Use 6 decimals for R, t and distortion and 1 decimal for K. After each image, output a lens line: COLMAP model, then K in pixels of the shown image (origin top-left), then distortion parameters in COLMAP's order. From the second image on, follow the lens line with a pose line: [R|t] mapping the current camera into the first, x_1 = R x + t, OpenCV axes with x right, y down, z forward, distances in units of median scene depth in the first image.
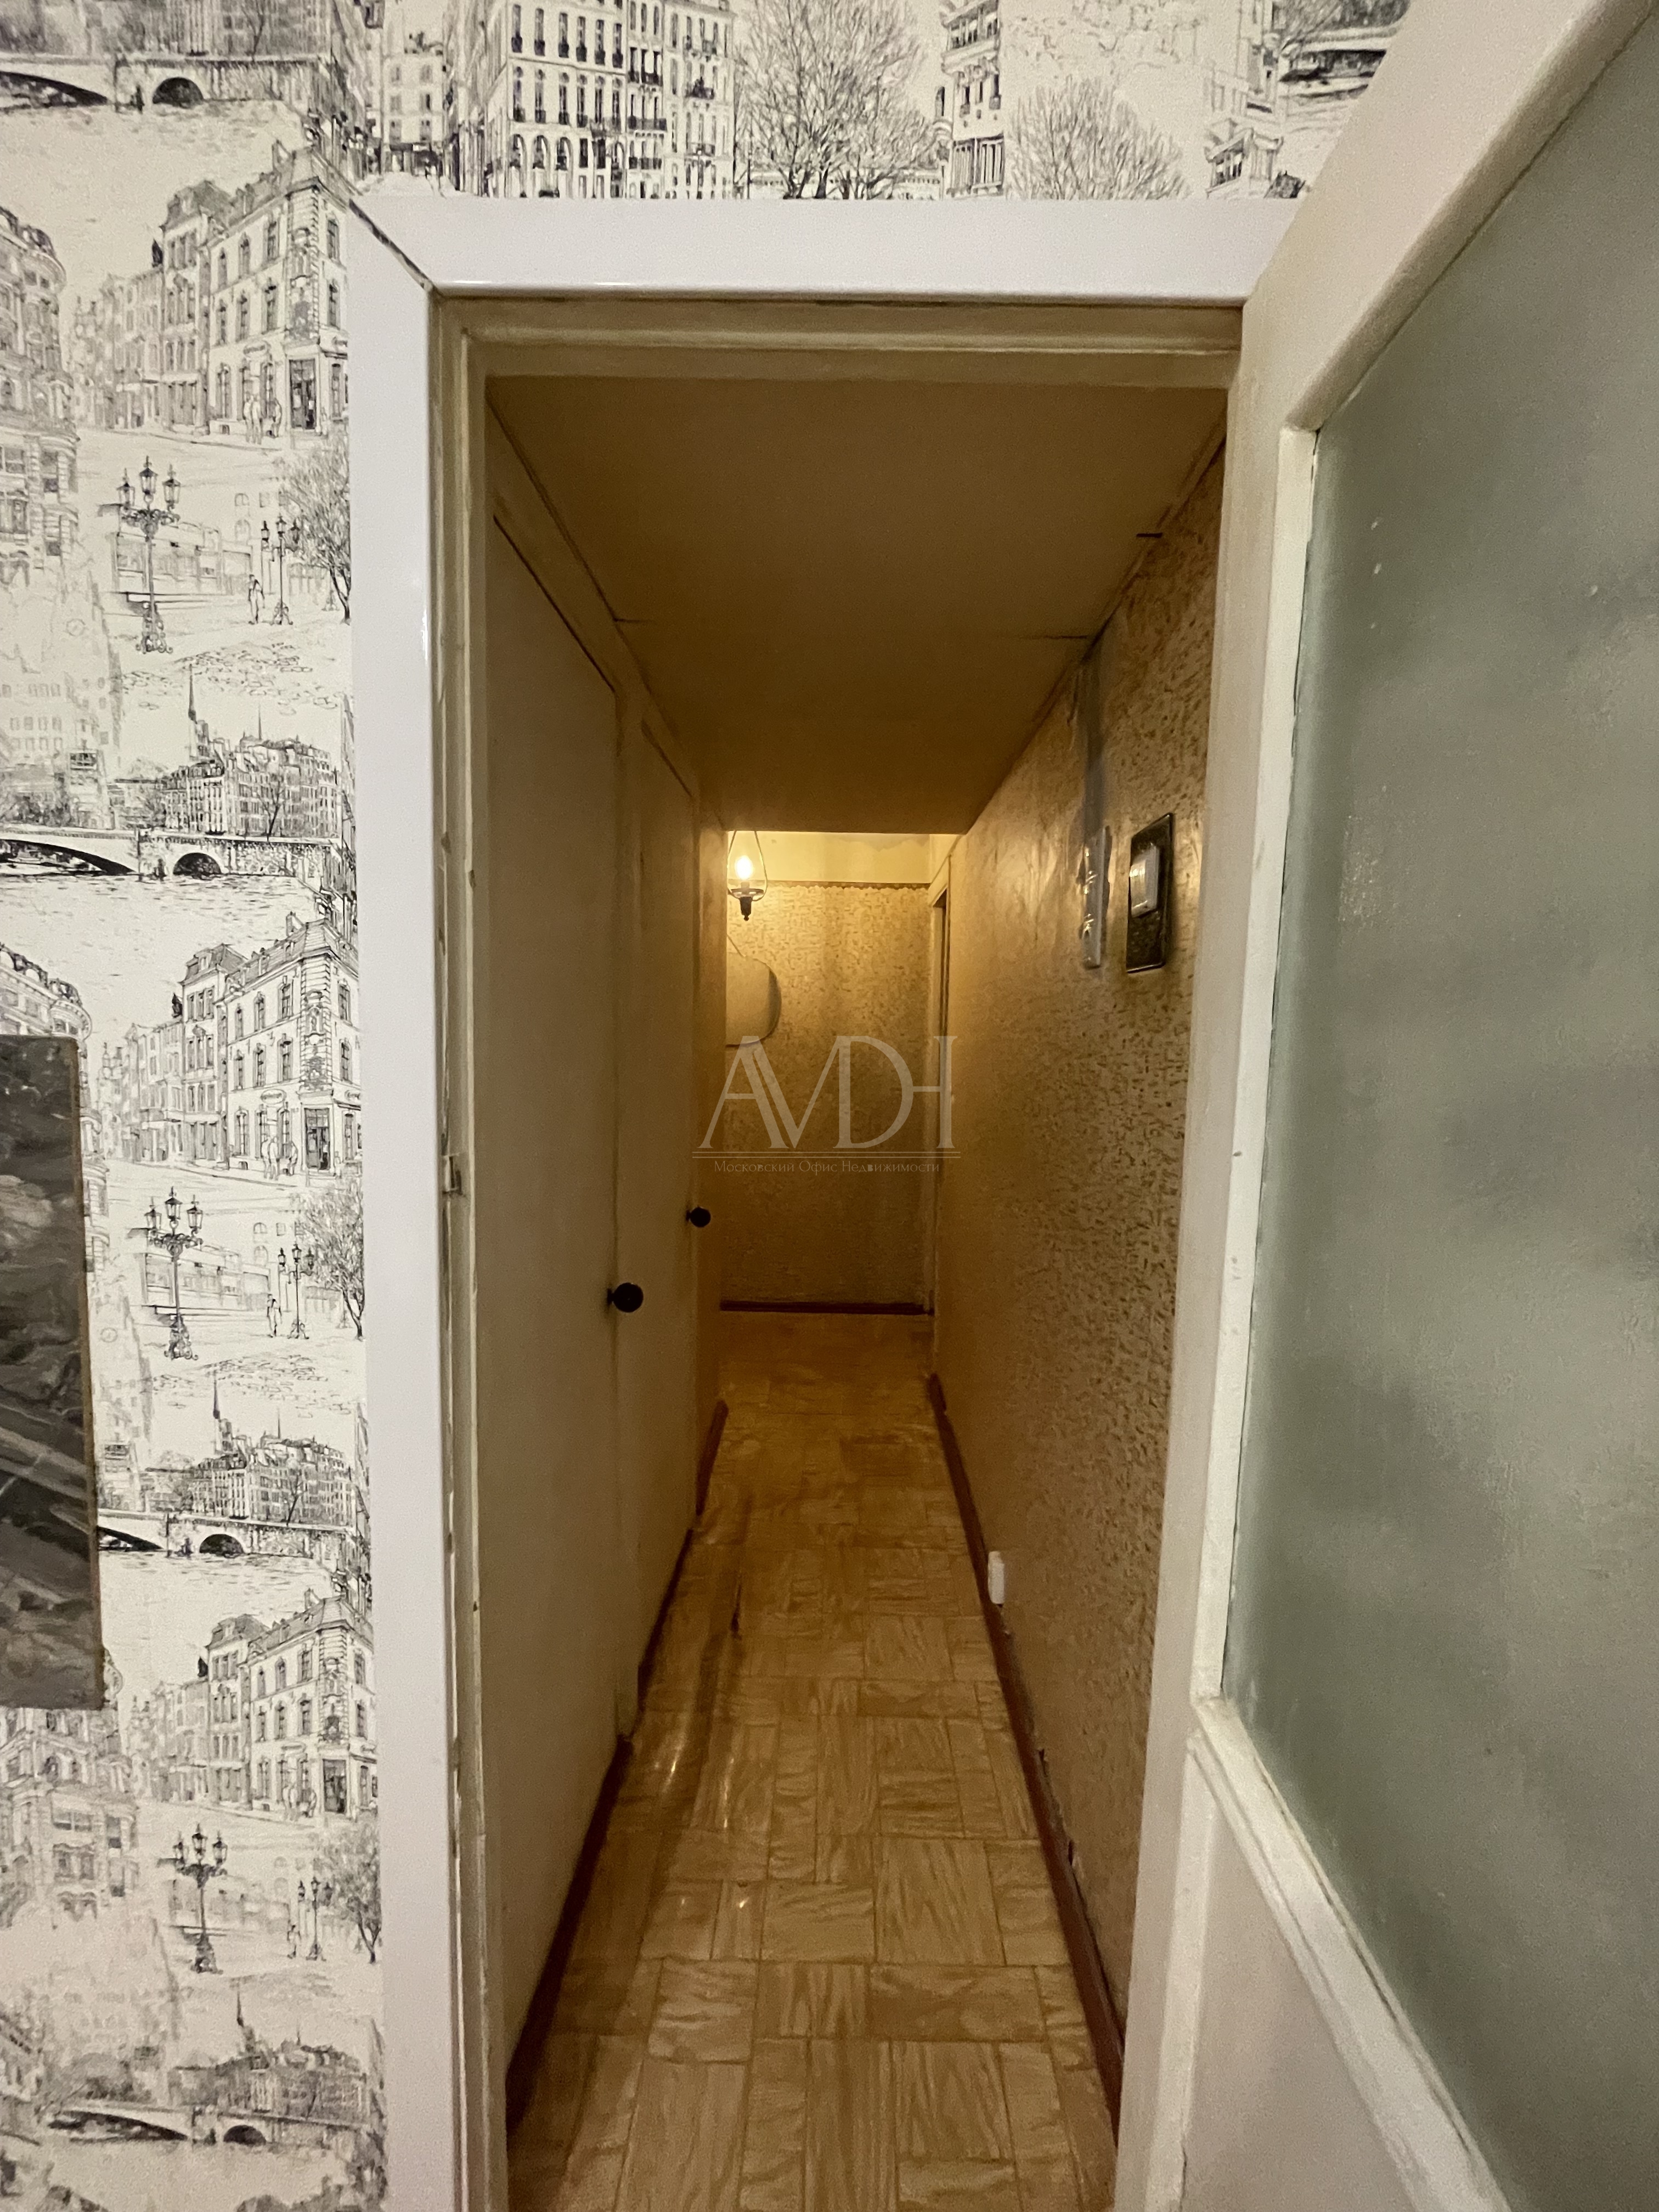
lens RADIAL K [[900.9, 0, 830.6], [0, 900.9, 1103.5], [0, 0, 1]] dist [-0.004446, 0.000556]
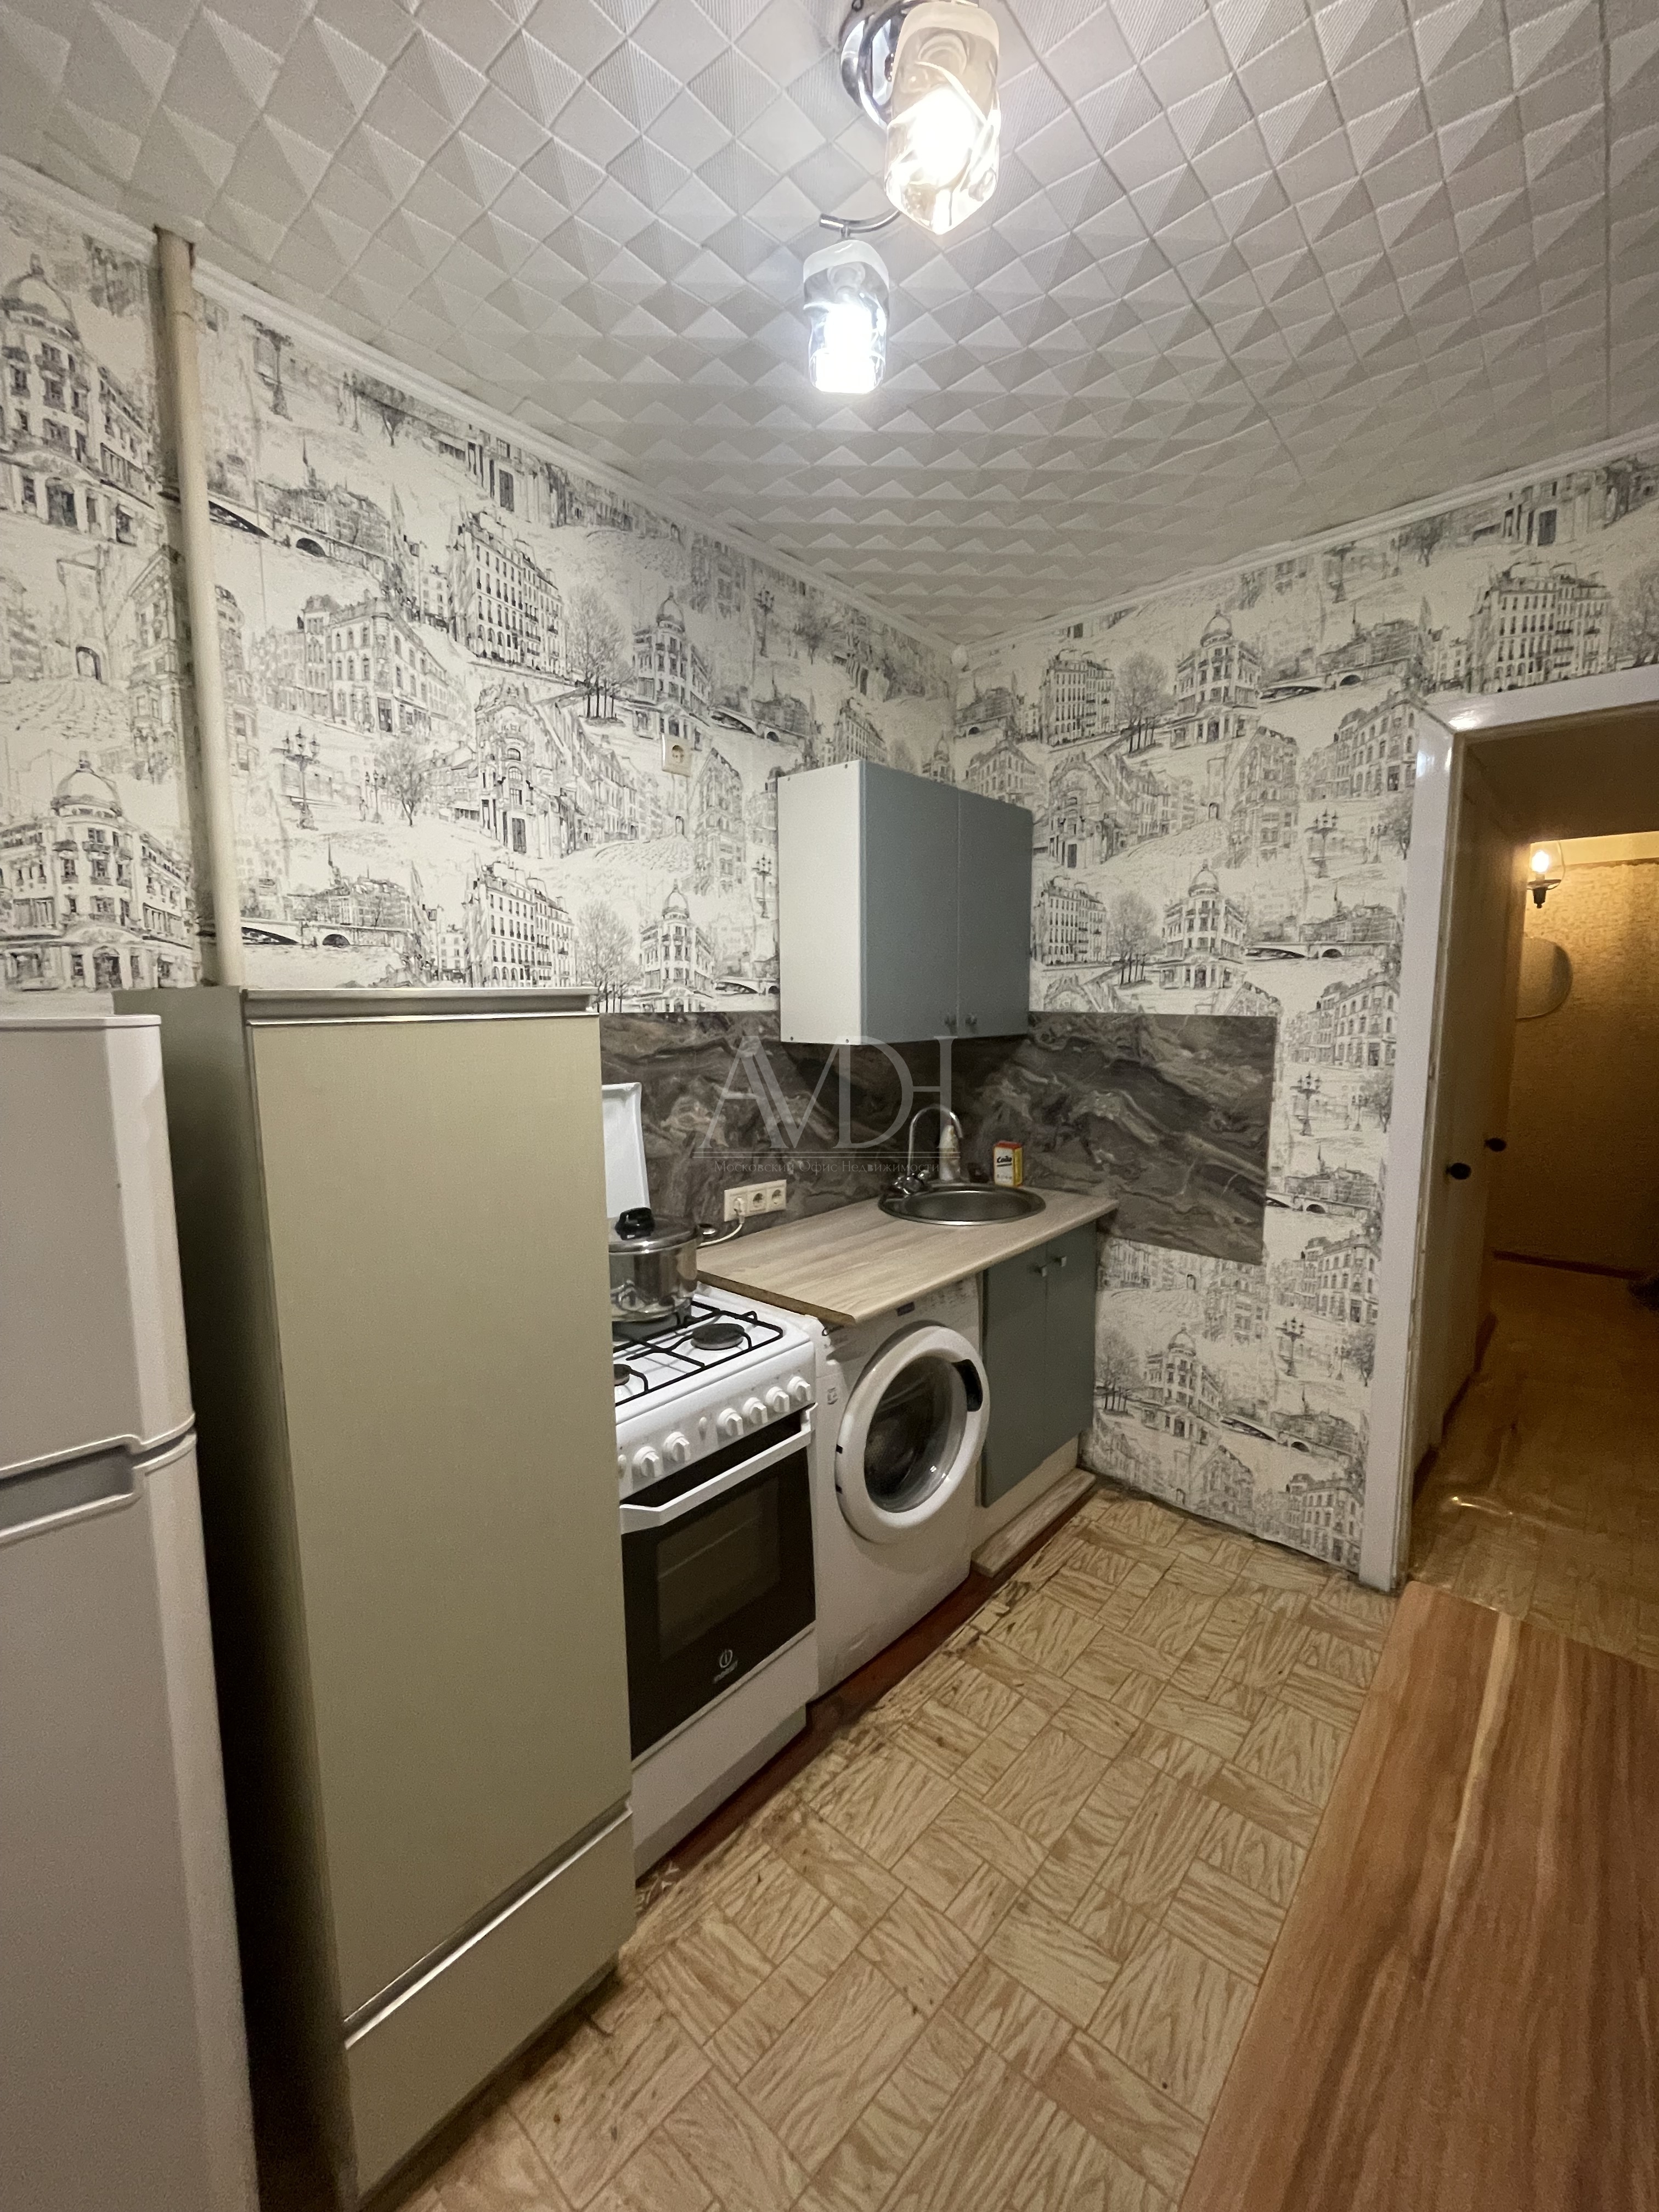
lens RADIAL K [[900.9, 0, 832.0], [0, 900.9, 1100.2], [0, 0, 1]] dist [-0.004446, 0.000556]
pose [[0.750099, 0.051966, -0.659280, -0.017043], [-0.036821, 0.998643, 0.036823, 0.131365], [0.660299, -0.003346, 0.750995, -1.978972]]
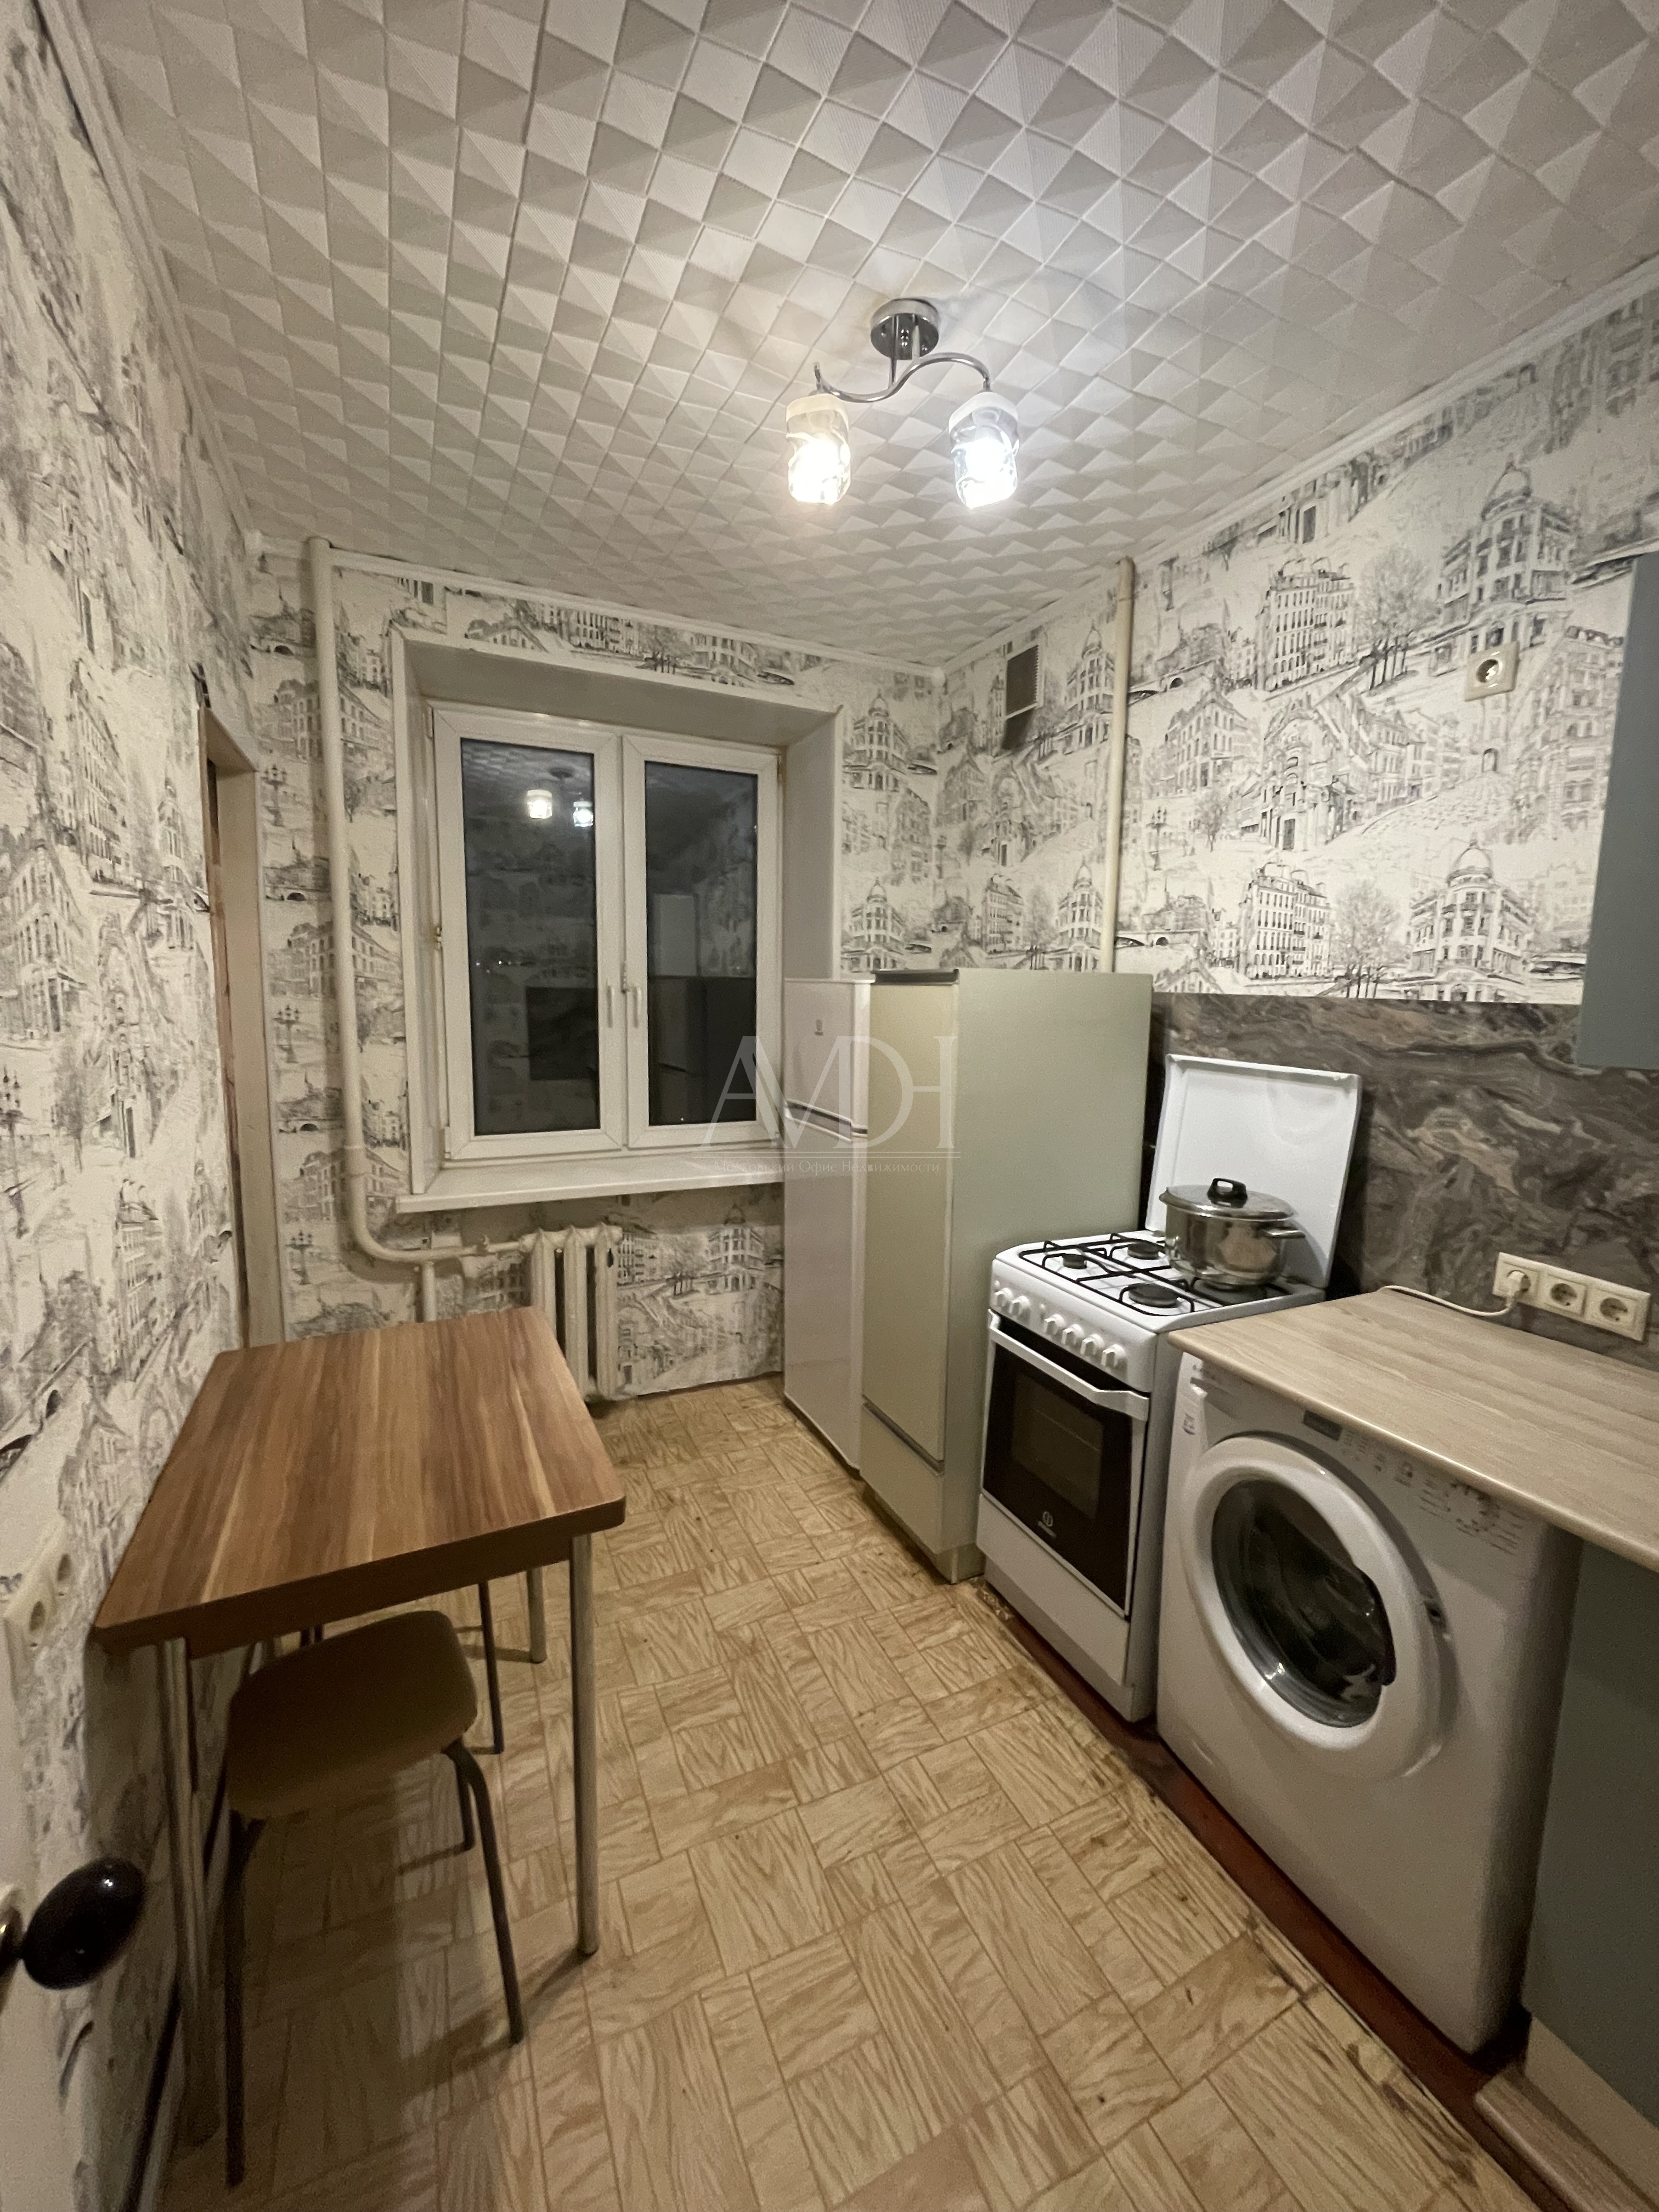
lens RADIAL K [[900.9, 0, 842.9], [0, 900.9, 1102.5], [0, 0, 1]] dist [-0.004446, 0.000556]
pose [[-0.897921, 0.016972, -0.439828, 0.244000], [-0.077883, 0.977362, 0.196716, -0.337425], [0.433210, 0.210891, -0.876273, 4.479081]]
